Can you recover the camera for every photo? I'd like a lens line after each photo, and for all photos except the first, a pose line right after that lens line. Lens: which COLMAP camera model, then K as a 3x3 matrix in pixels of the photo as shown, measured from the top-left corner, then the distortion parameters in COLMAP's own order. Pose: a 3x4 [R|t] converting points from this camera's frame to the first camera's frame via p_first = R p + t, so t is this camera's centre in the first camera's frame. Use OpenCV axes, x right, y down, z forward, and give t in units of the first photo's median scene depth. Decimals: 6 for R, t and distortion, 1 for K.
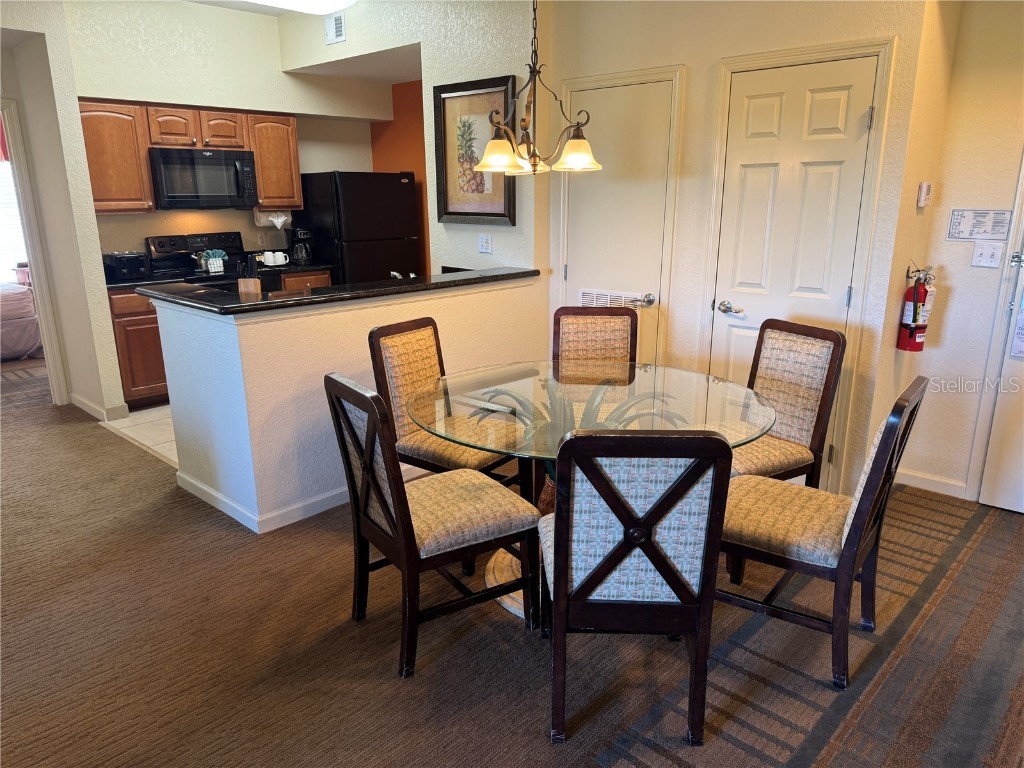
lens RADIAL K [[720.8, 0, 509.2], [0, 720.8, 386.6], [0, 0, 1]] dist [0.090313, -0.157252]
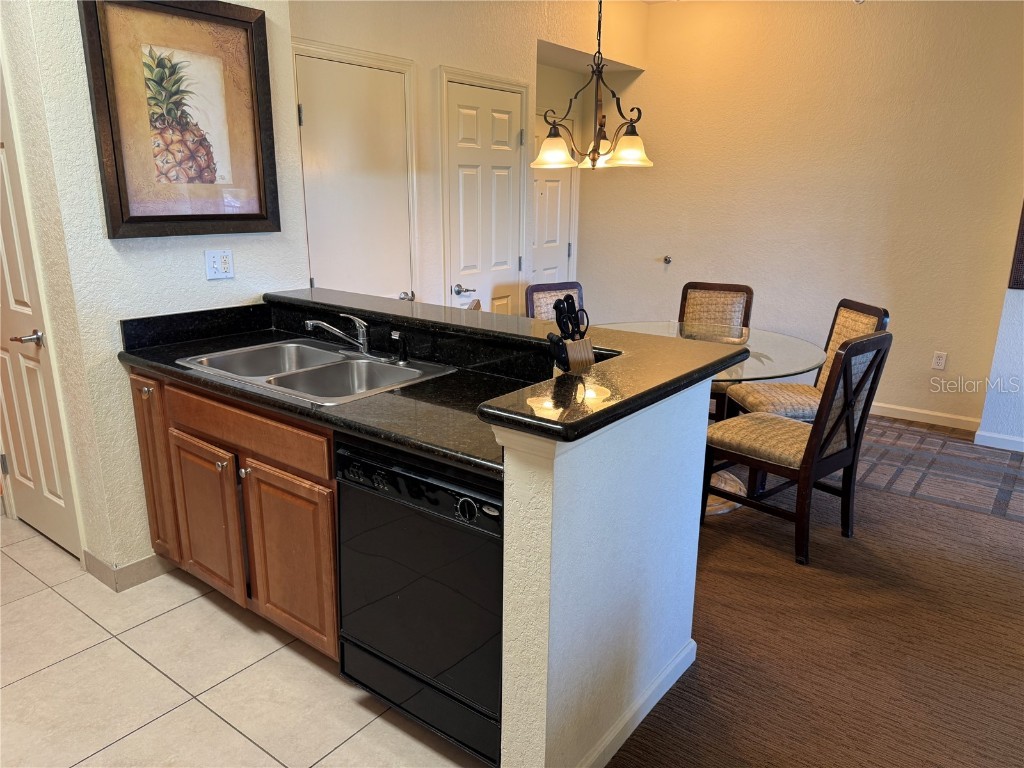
lens RADIAL K [[720.8, 0, 509.2], [0, 720.8, 386.6], [0, 0, 1]] dist [0.090313, -0.157252]
pose [[-0.097609, -0.253512, 0.962395, -0.700878], [0.254904, 0.928388, 0.270407, -0.210935], [-0.962027, 0.271712, -0.025997, 0.824264]]
